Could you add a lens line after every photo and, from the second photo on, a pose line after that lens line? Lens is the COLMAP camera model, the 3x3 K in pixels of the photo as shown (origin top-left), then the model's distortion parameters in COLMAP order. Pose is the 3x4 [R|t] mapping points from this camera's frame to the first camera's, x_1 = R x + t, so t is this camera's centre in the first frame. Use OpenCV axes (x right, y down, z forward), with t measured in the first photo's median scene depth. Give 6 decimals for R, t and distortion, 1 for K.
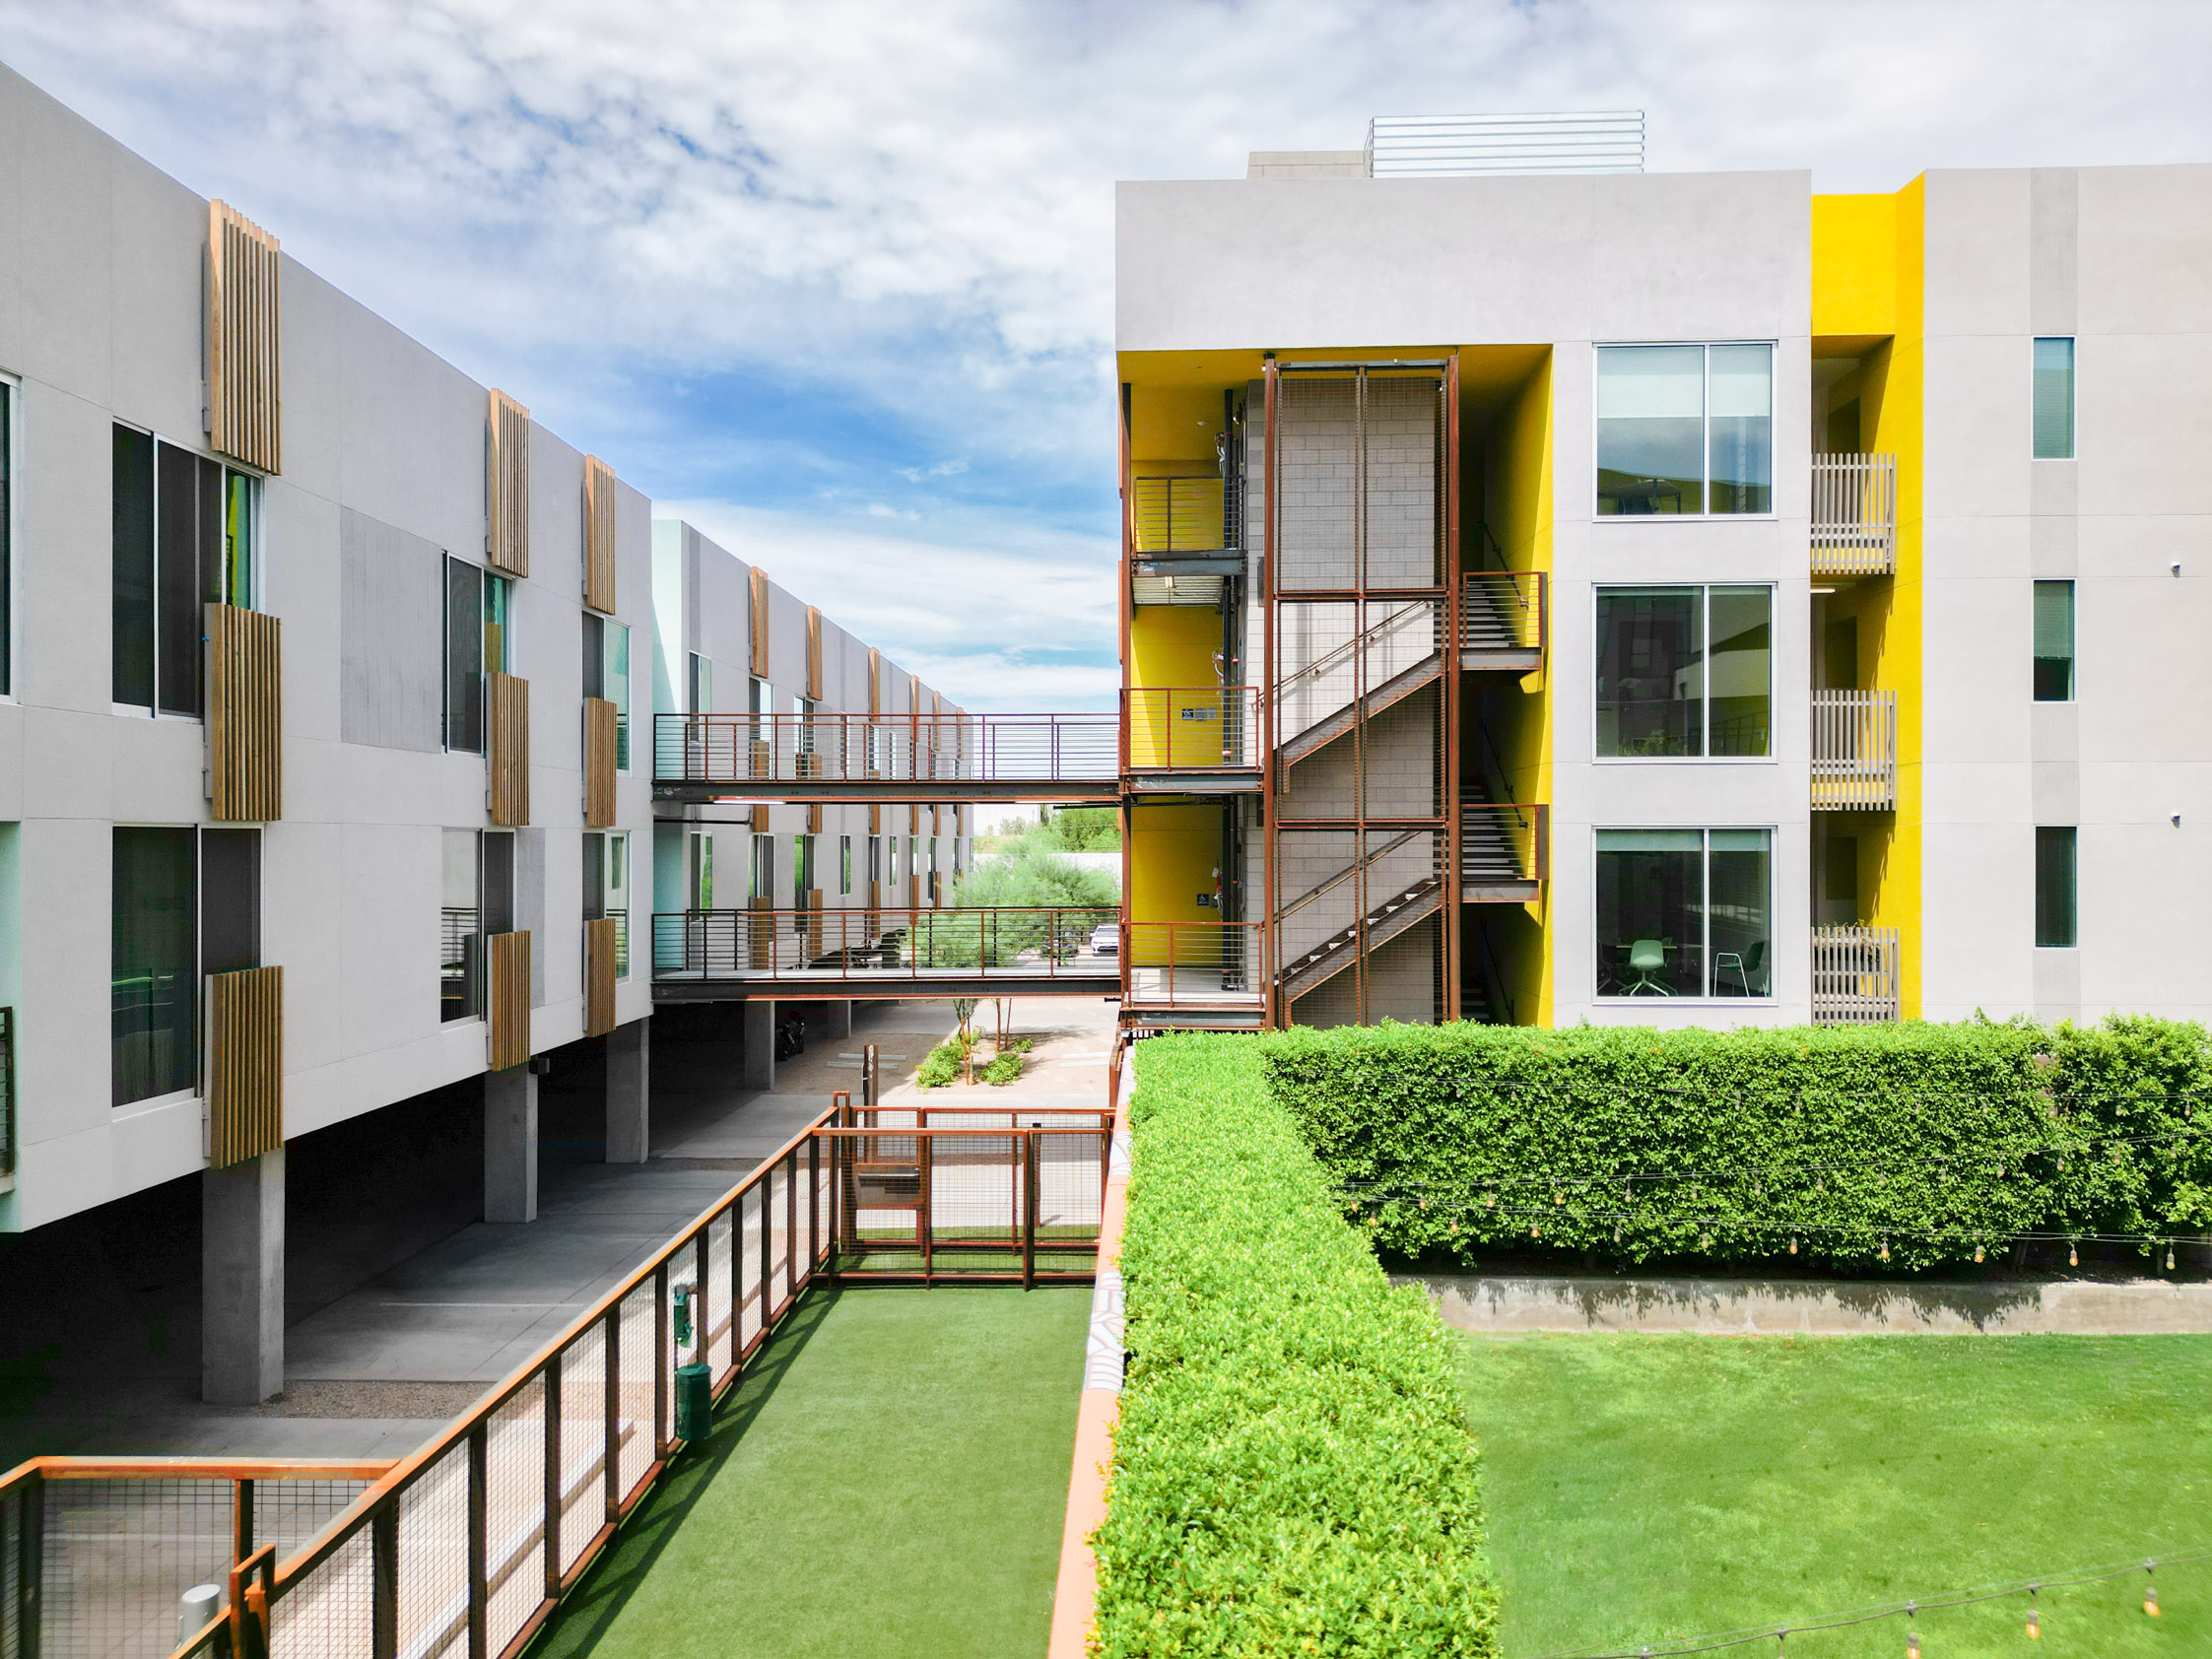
lens RADIAL K [[1575.9, 0, 1113.5], [0, 1575.9, 836.1], [0, 0, 1]] dist [0.132379, -0.147989]
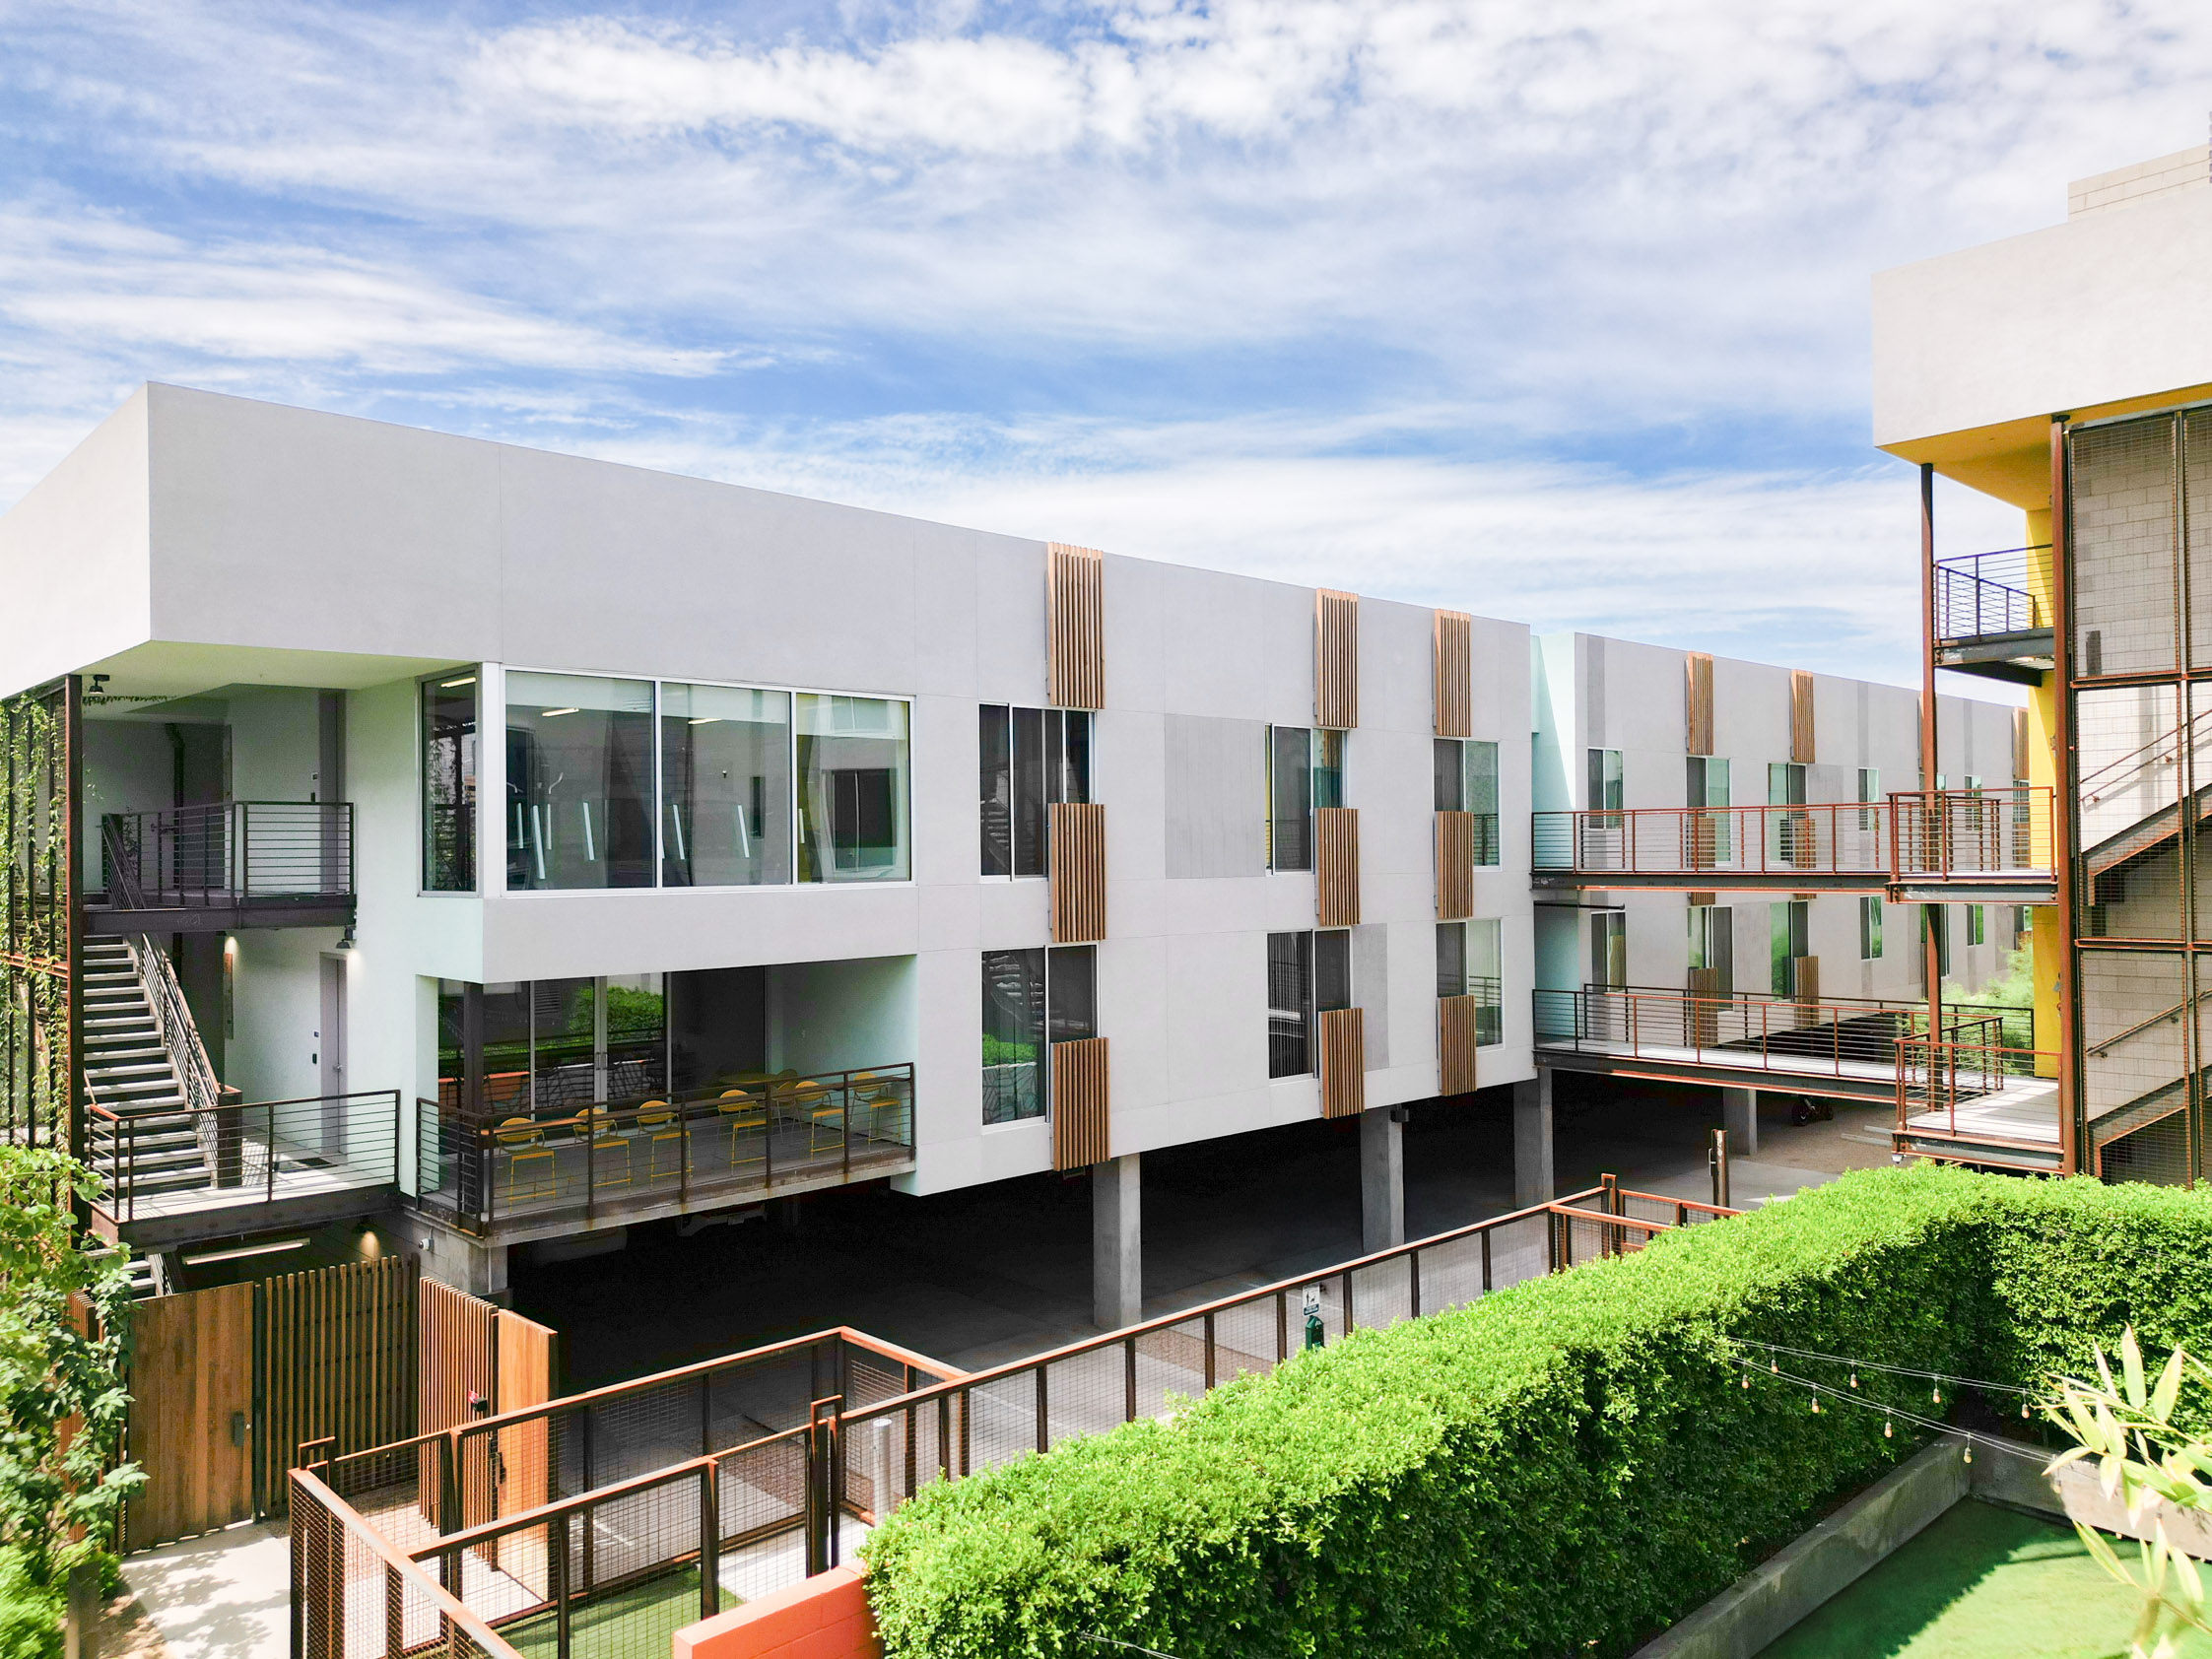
lens RADIAL K [[1575.9, 0, 1113.5], [0, 1575.9, 836.1], [0, 0, 1]] dist [0.132379, -0.147989]
pose [[0.713766, -0.013442, -0.700256, 0.391488], [0.009612, 0.999910, -0.009397, -0.070195], [0.700319, -0.000023, 0.713830, -0.024217]]
